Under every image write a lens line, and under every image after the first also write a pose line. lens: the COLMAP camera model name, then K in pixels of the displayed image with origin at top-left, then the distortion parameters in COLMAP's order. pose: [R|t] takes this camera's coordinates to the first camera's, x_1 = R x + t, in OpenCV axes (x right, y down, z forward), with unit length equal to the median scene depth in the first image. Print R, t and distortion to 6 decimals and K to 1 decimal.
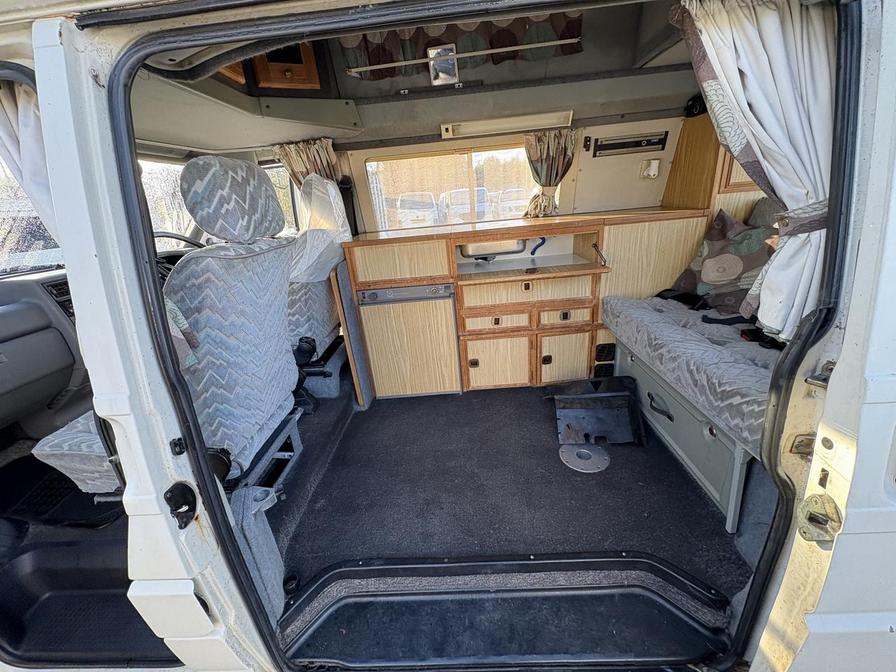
lens RADIAL K [[356.2, 0, 449.1], [0, 356.2, 337.2], [0, 0, 1]] dist [0.000384, -0.000282]
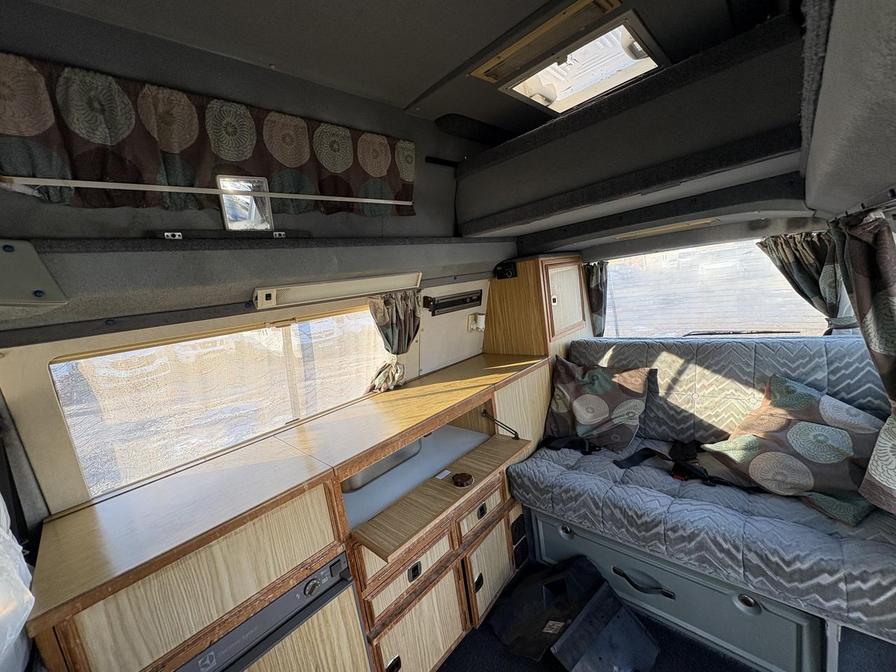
lens RADIAL K [[356.2, 0, 449.6], [0, 356.2, 335.7], [0, 0, 1]] dist [0.000384, -0.000282]
pose [[0.672264, -0.114495, 0.731404, -0.247829], [0.343483, 0.923431, -0.171154, -0.319405], [-0.655805, 0.366286, 0.660117, 0.437312]]
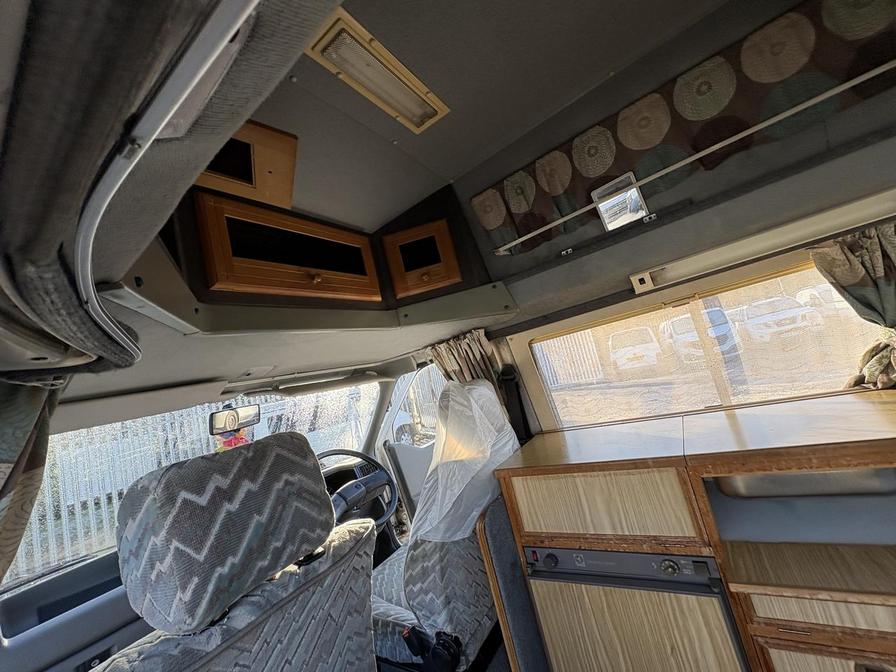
lens RADIAL K [[356.2, 0, 447.4], [0, 356.2, 335.3], [0, 0, 1]] dist [0.000384, -0.000282]
pose [[0.828673, -0.184857, -0.528327, 0.024711], [-0.033989, 0.925530, -0.377146, -0.244064], [0.558700, 0.330488, 0.760679, 0.360161]]
